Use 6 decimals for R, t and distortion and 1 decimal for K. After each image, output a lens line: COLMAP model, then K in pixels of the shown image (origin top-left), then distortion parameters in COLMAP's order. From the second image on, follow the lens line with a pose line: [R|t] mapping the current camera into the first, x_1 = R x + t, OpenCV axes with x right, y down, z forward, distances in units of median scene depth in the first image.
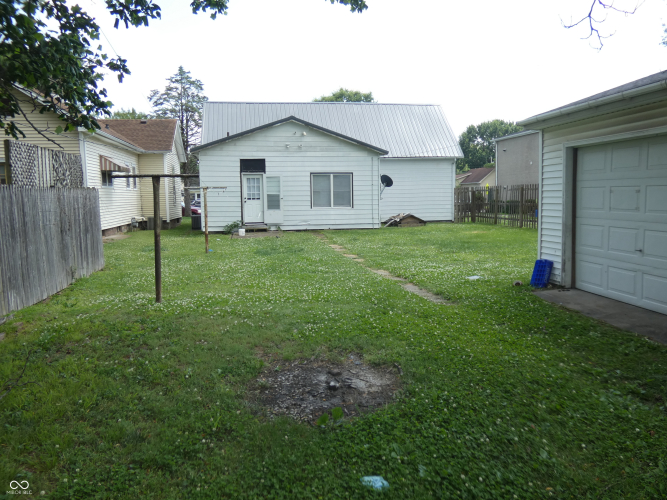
lens RADIAL K [[513.0, 0, 334.7], [0, 513.0, 248.0], [0, 0, 1]] dist [0.005821, 0.006614]
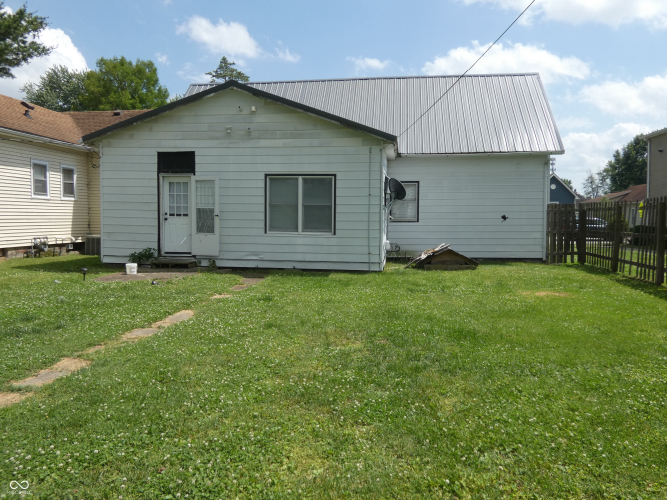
lens RADIAL K [[513.0, 0, 332.6], [0, 513.0, 250.7], [0, 0, 1]] dist [0.005821, 0.006614]
pose [[0.958336, 0.040586, -0.282744, 0.201400], [-0.049637, 0.998456, -0.024919, -0.045073], [0.281296, 0.037915, 0.958872, 0.441182]]
